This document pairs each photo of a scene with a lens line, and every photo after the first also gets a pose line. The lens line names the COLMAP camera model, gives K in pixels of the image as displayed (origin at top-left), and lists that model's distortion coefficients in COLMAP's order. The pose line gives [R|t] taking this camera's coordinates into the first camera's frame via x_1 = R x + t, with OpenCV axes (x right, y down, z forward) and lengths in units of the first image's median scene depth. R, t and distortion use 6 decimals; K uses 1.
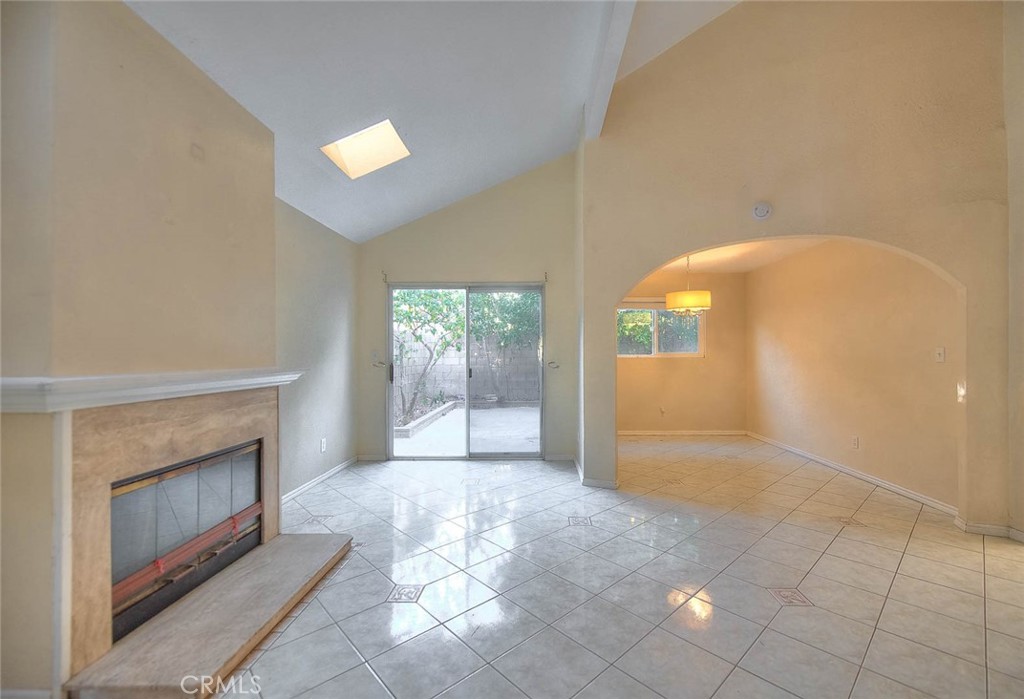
lens RADIAL K [[427.2, 0, 530.2], [0, 427.2, 351.9], [0, 0, 1]] dist [-0.000142, -0.000259]
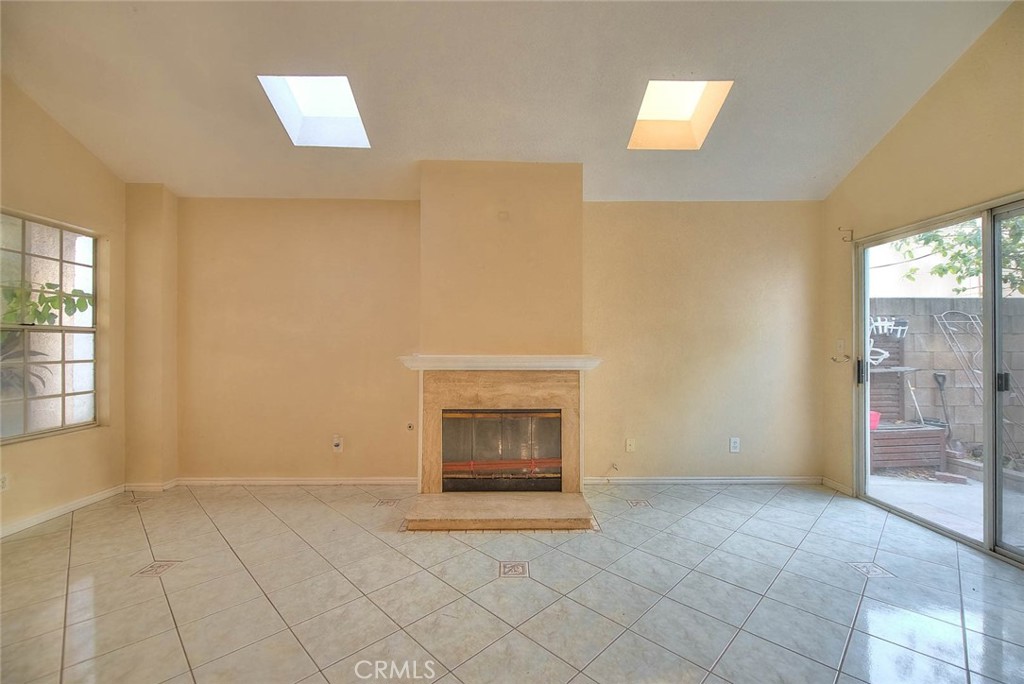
lens RADIAL K [[425.2, 0, 512.8], [0, 425.2, 343.9], [0, 0, 1]] dist [0.000004, -0.000517]
pose [[0.033235, -0.003546, -0.999441, 0.547178], [0.005764, 0.999978, -0.003356, 0.006242], [0.999431, -0.005649, 0.033255, 0.688535]]
